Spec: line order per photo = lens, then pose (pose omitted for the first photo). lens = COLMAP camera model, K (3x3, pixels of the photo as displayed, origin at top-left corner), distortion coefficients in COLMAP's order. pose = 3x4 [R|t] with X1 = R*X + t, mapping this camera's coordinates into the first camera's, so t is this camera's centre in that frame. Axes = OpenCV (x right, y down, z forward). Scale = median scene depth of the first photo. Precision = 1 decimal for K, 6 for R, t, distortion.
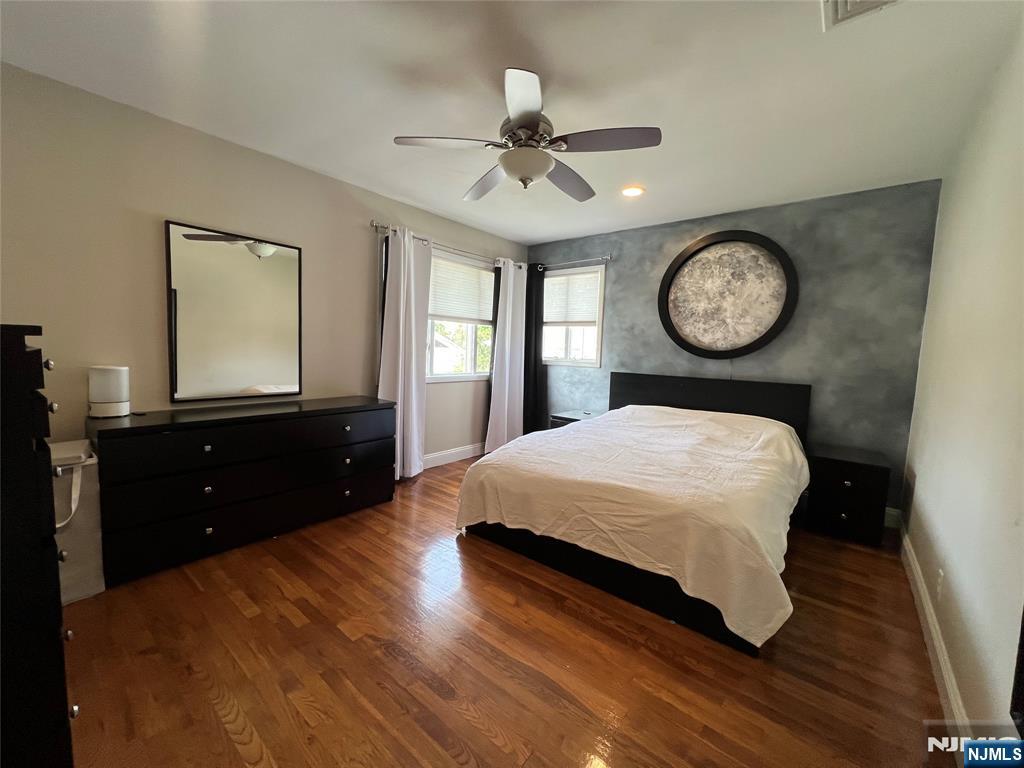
lens RADIAL K [[410.7, 0, 512.0], [0, 410.7, 384.0], [0, 0, 1]] dist [0.001968, 0.000017]
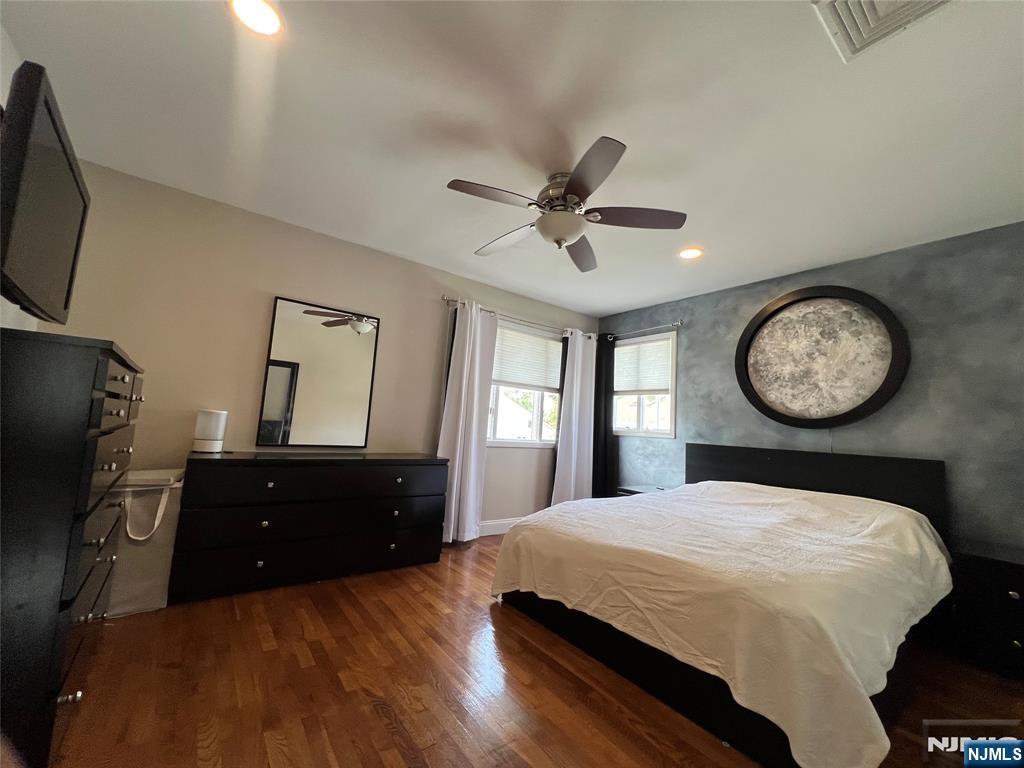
lens RADIAL K [[410.7, 0, 512.0], [0, 410.7, 384.0], [0, 0, 1]] dist [0.001968, 0.000017]
pose [[0.971848, -0.001146, -0.235604, 0.101080], [-0.046380, 0.979491, -0.196079, 0.049084], [0.230997, 0.201486, 0.951863, 0.021932]]
